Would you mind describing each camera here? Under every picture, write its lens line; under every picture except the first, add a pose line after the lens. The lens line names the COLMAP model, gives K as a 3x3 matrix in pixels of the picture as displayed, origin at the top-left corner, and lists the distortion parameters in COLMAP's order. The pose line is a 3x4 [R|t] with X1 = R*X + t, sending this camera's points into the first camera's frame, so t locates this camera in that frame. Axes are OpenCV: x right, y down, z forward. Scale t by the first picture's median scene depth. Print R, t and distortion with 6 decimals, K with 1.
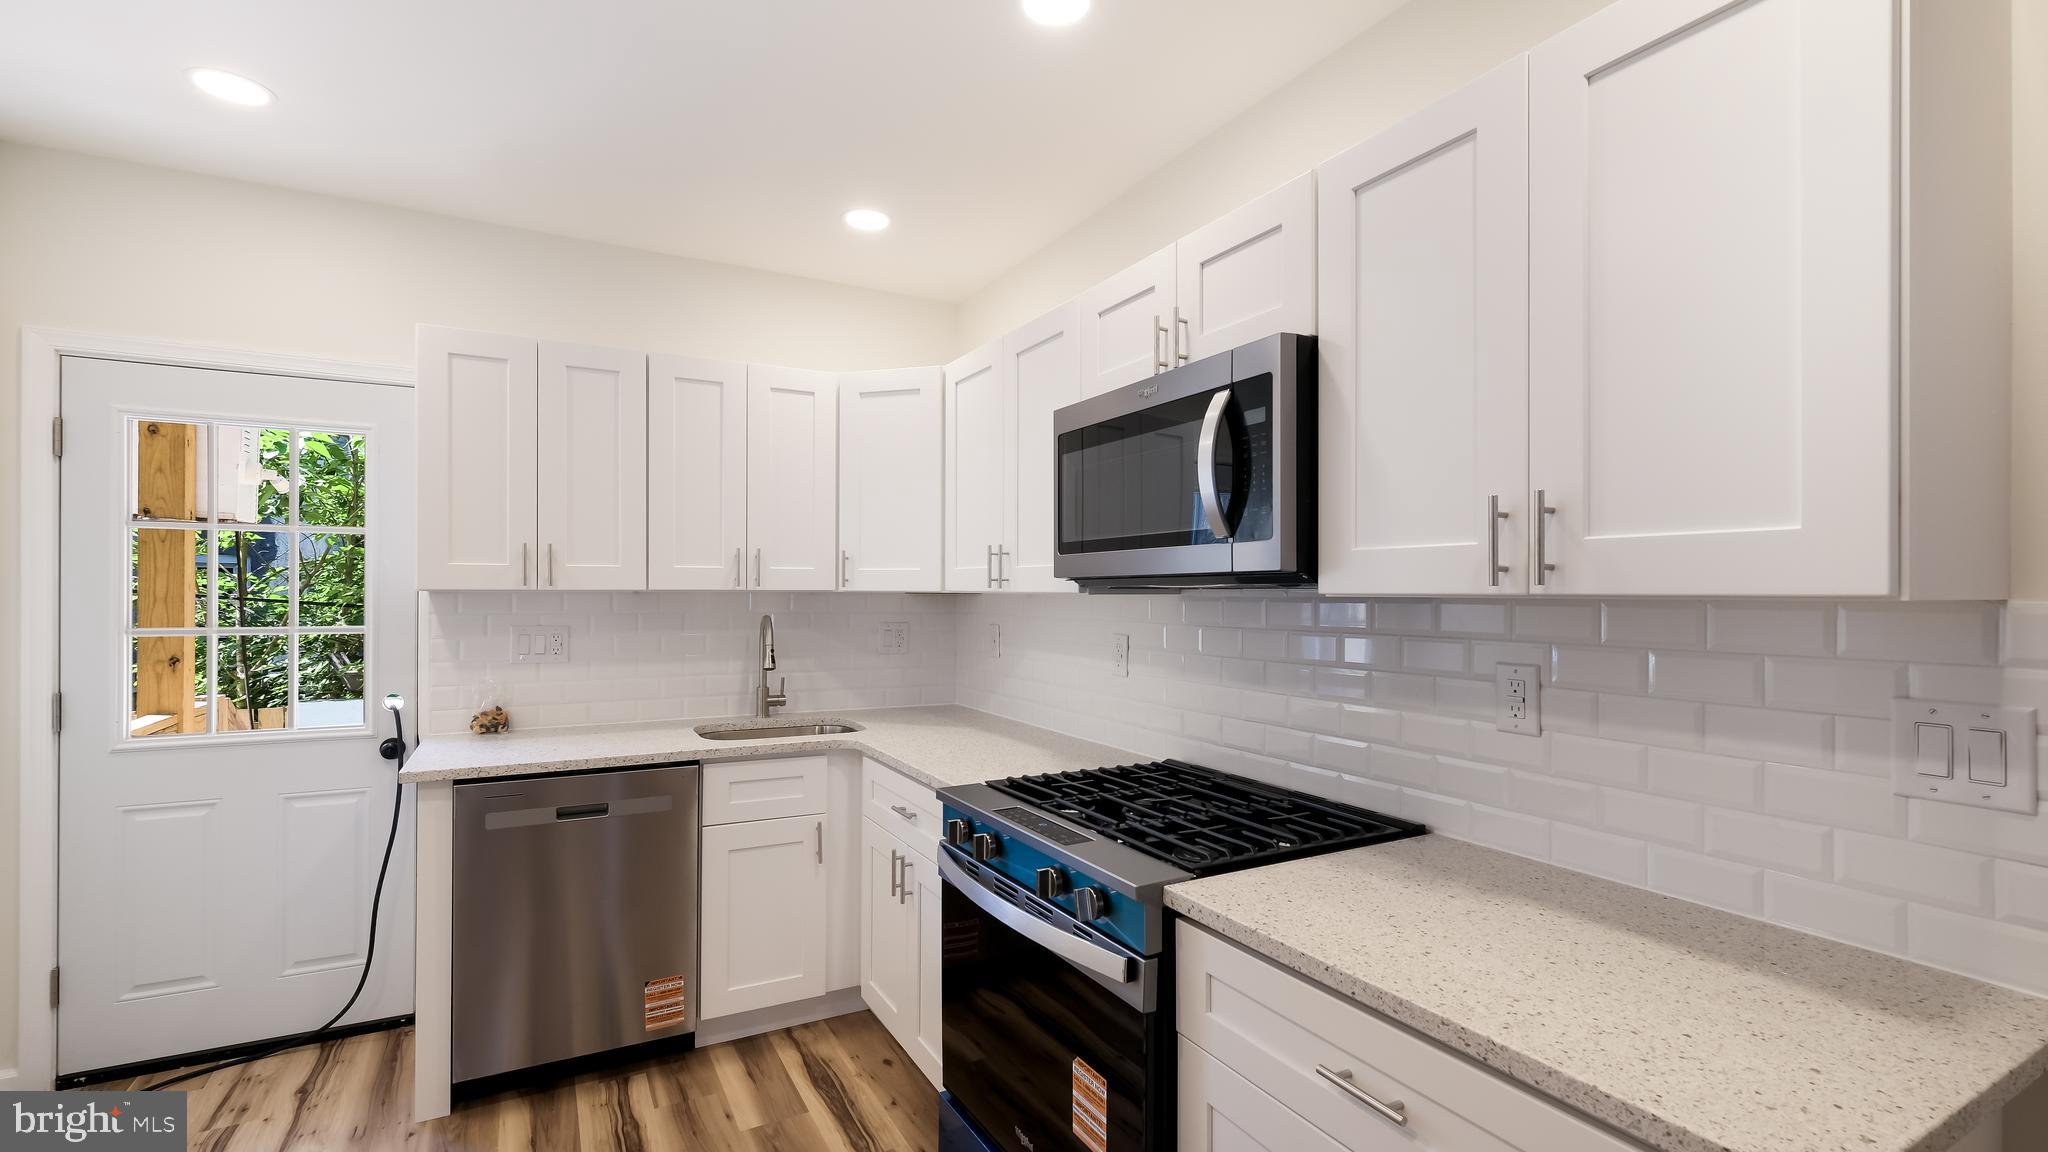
lens RADIAL K [[888.9, 0, 1008.7], [0, 888.9, 591.3], [0, 0, 1]] dist [-0.005225, 0.002306]
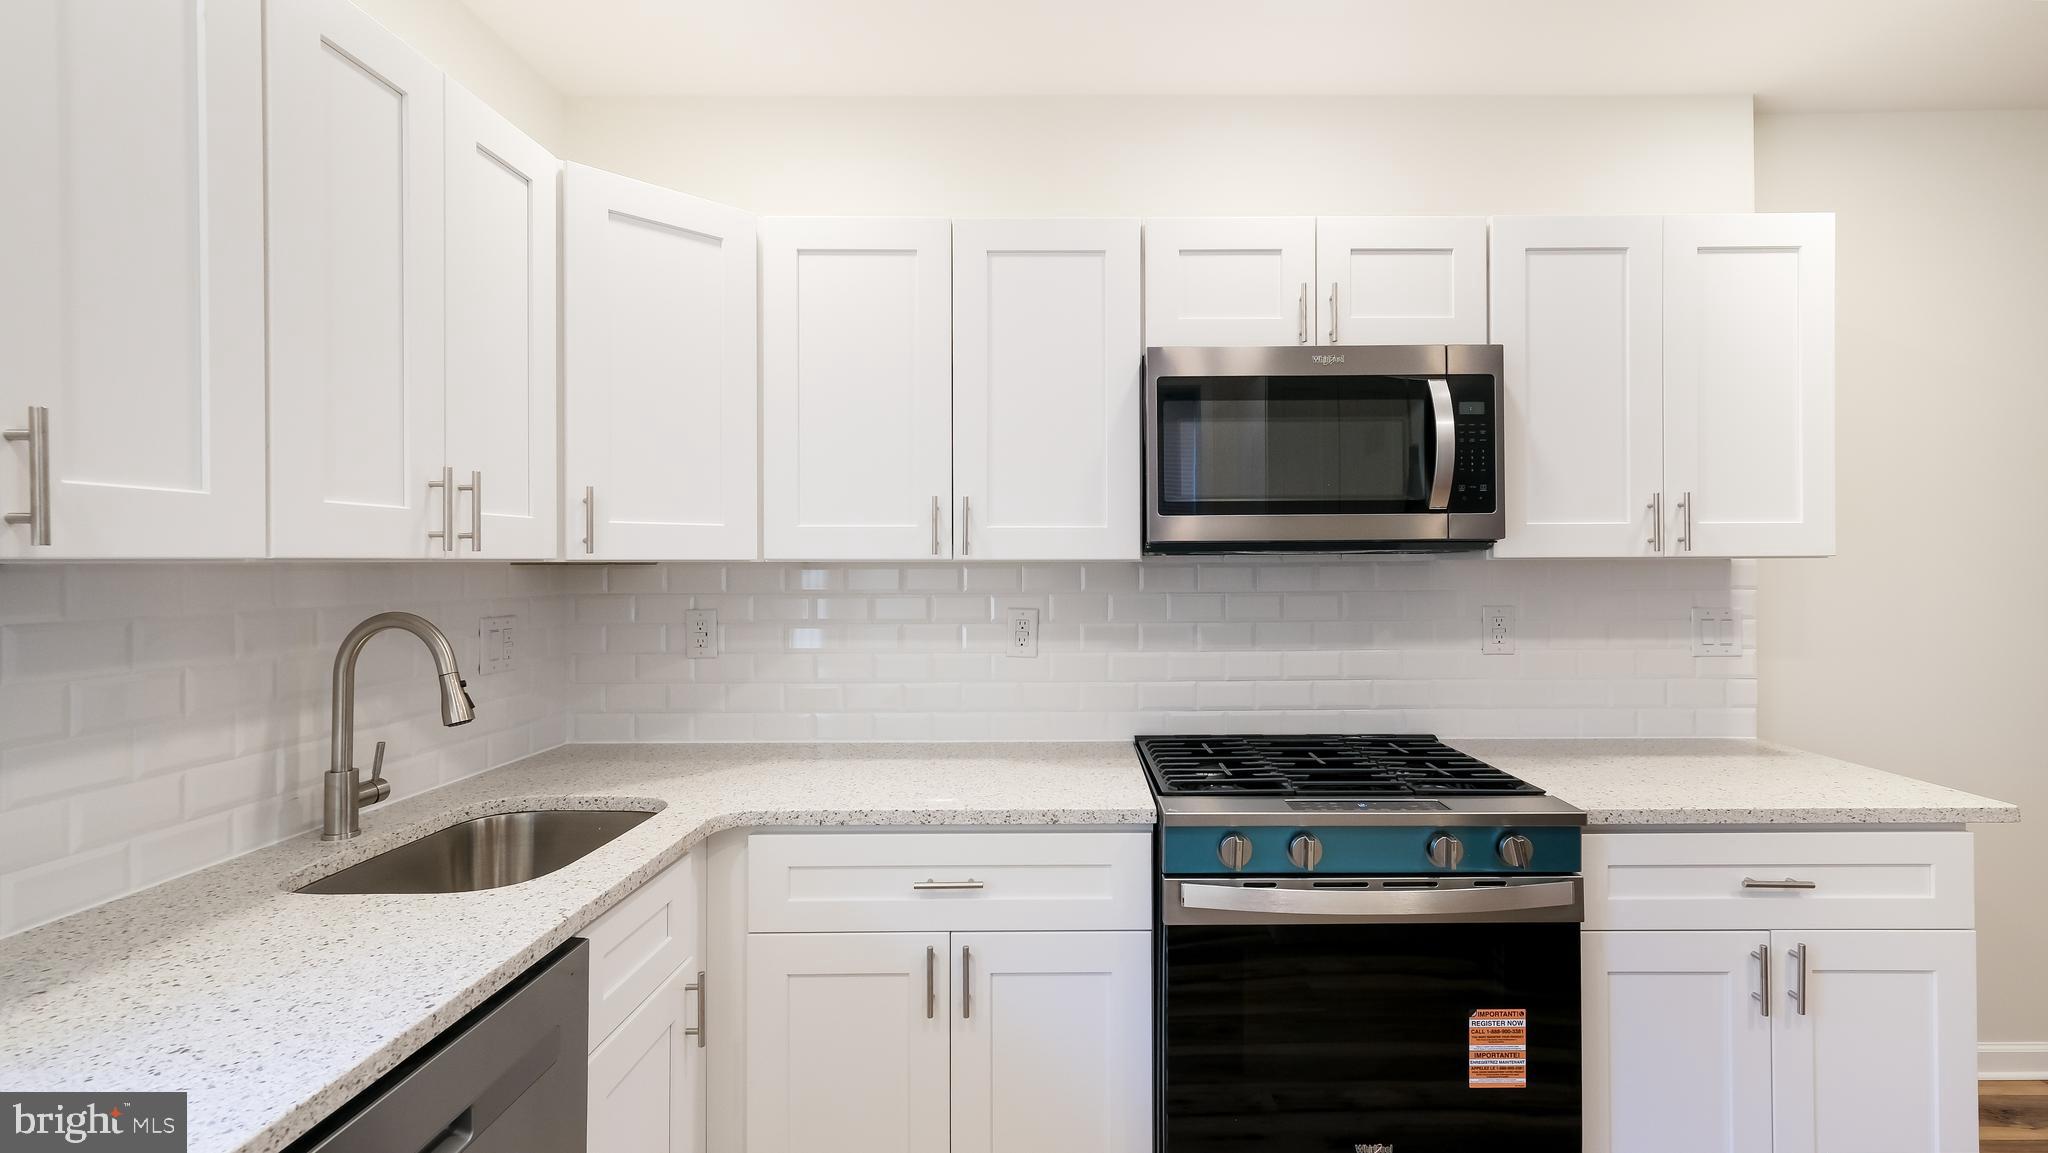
lens RADIAL K [[888.9, 0, 1056.8], [0, 888.9, 569.5], [0, 0, 1]] dist [-0.005225, 0.002306]
pose [[0.472945, -0.013914, 0.880982, -0.683132], [0.005844, 0.999903, 0.012655, -0.000123], [-0.881072, -0.000836, 0.472981, 0.614489]]
